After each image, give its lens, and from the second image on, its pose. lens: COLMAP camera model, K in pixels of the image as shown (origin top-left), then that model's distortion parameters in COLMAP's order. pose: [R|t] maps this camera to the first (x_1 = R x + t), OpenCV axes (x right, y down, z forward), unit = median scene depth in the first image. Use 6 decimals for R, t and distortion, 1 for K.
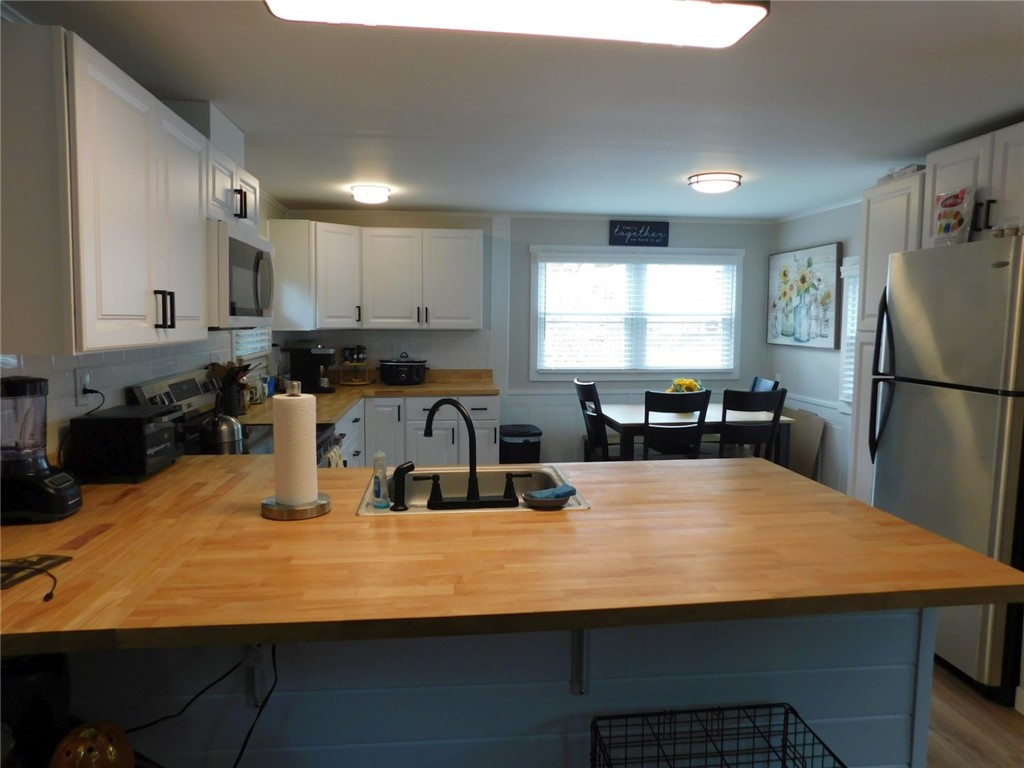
lens RADIAL K [[675.7, 0, 516.2], [0, 675.7, 378.1], [0, 0, 1]] dist [-0.066909, 0.053214]
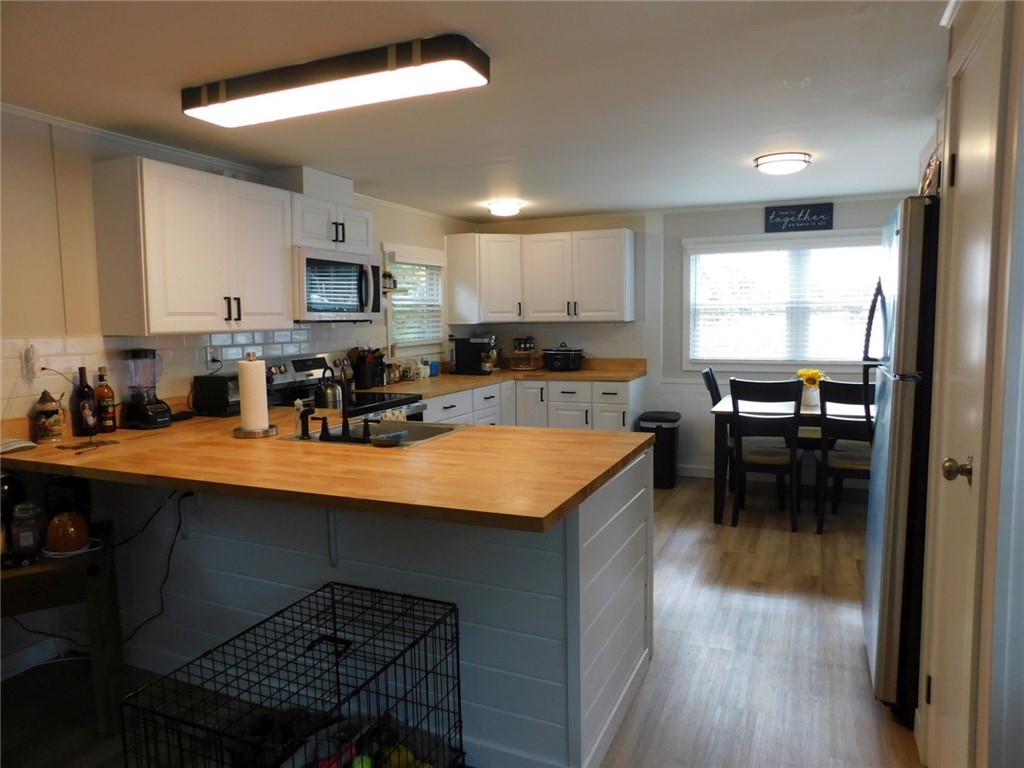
lens RADIAL K [[675.7, 0, 516.2], [0, 675.7, 378.1], [0, 0, 1]] dist [-0.066909, 0.053214]
pose [[0.864338, 0.025089, -0.502285, 0.340402], [-0.023098, 0.999681, 0.010186, 0.012291], [0.502380, 0.002798, 0.864642, -0.018775]]
